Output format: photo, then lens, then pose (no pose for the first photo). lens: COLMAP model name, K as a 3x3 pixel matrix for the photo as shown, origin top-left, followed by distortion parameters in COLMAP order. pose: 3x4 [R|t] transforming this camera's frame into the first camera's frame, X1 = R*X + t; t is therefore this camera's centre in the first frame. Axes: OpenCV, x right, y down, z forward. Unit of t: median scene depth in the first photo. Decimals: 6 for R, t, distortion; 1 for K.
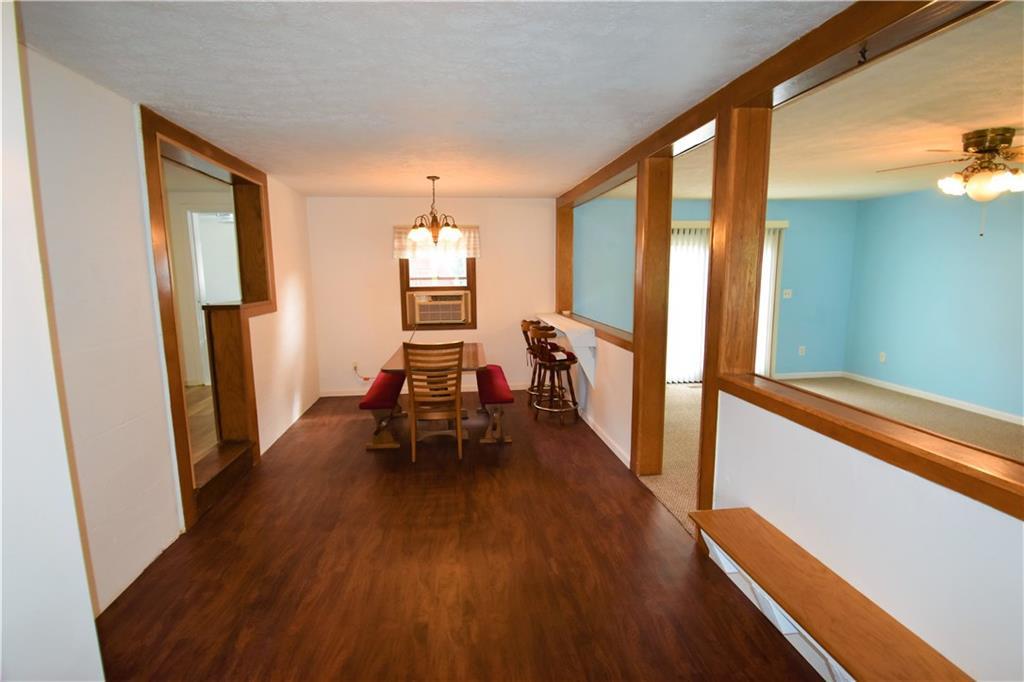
lens RADIAL K [[524.9, 0, 513.8], [0, 524.9, 355.2], [0, 0, 1]] dist [-0.000282, -0.020151]
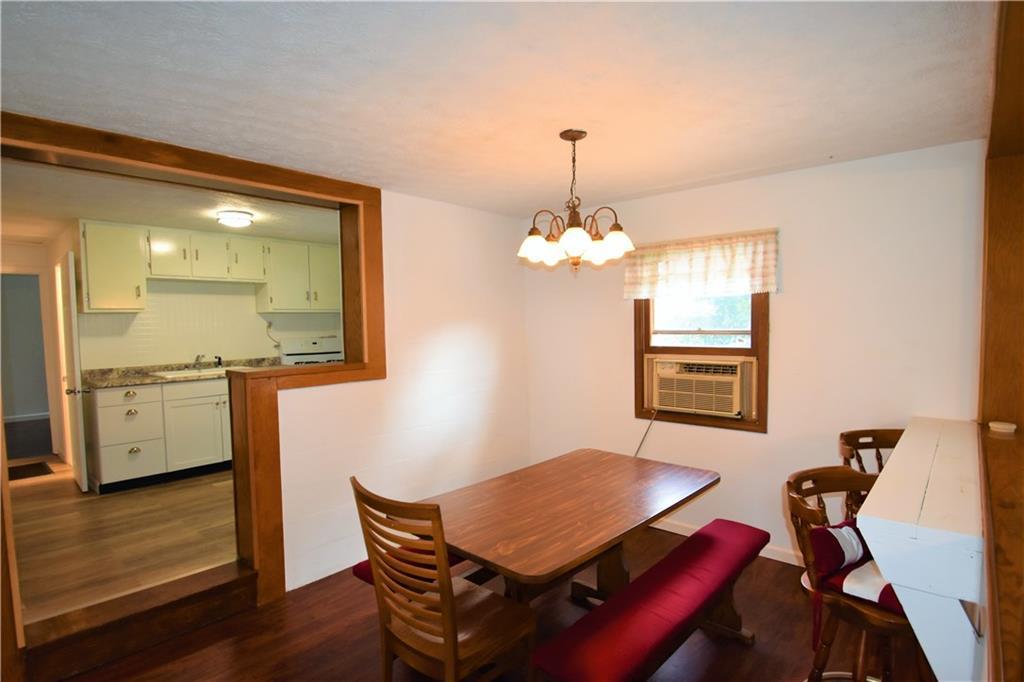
lens RADIAL K [[524.9, 0, 513.8], [0, 524.9, 355.2], [0, 0, 1]] dist [-0.000282, -0.020151]
pose [[0.665984, 0.047469, -0.744455, 0.140920], [-0.107859, 0.993614, -0.033134, -0.083700], [0.738128, 0.102363, 0.666850, 0.492959]]
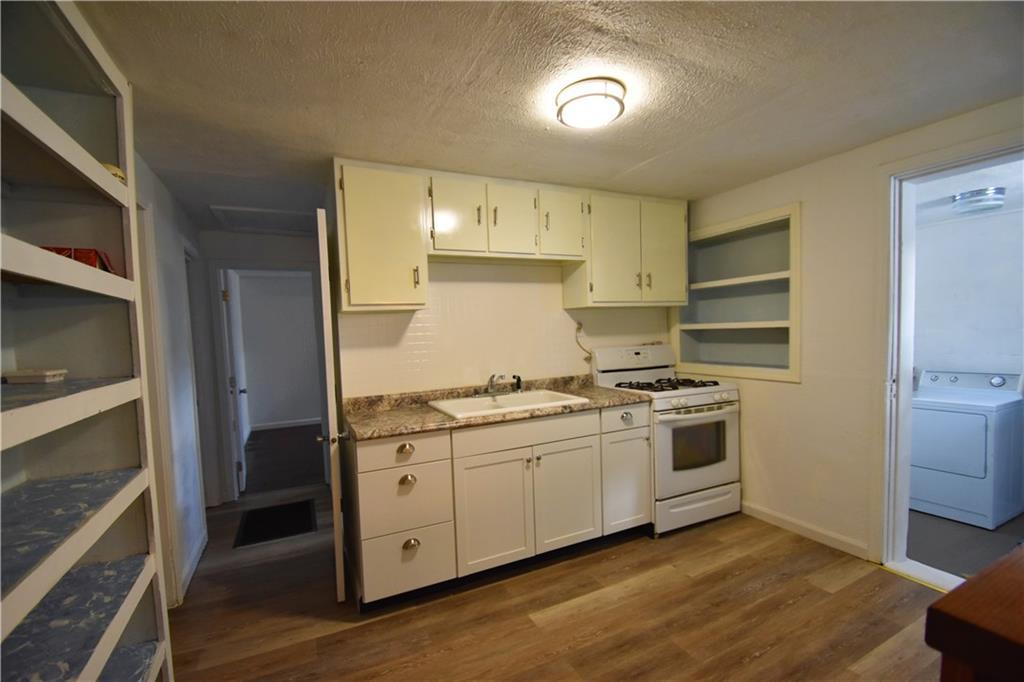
lens RADIAL K [[447.0, 0, 511.1], [0, 447.0, 352.7], [0, 0, 1]] dist [0.001184, 0.000134]
pose [[0.328412, 0.052330, -0.943084, -0.332241], [-0.116992, 0.993029, 0.014361, -0.088382], [0.937261, 0.105617, 0.332245, 0.535230]]
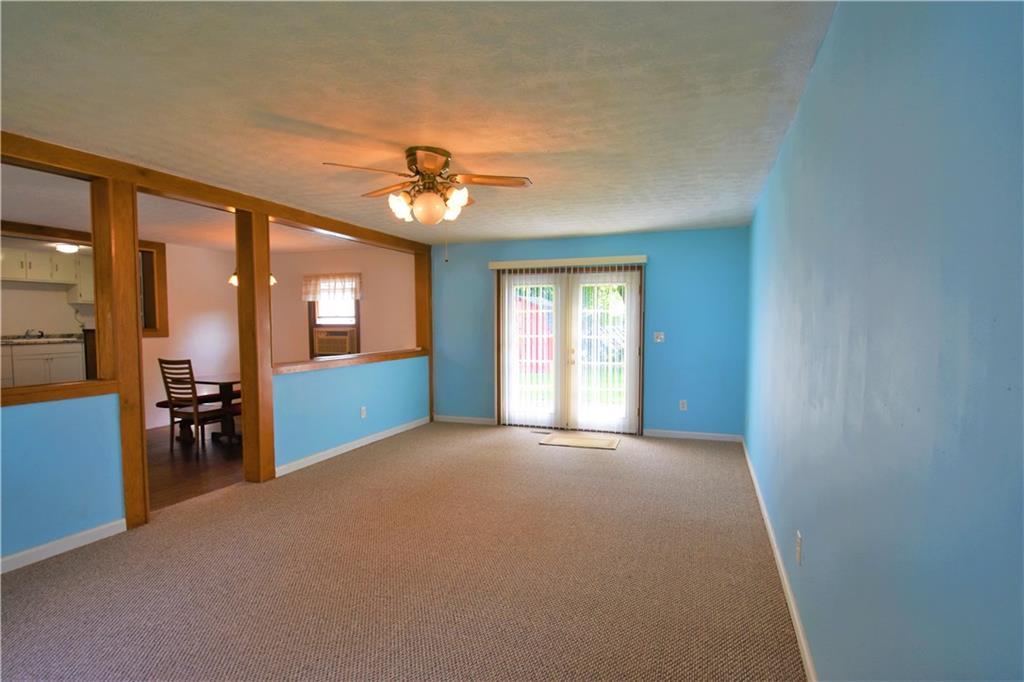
lens RADIAL K [[524.9, 0, 513.8], [0, 524.9, 355.2], [0, 0, 1]] dist [-0.000282, -0.020151]
pose [[0.885988, 0.037814, -0.462164, 0.780614], [-0.080893, 0.993991, -0.073746, -0.004444], [0.456598, 0.102724, 0.883723, 0.136317]]
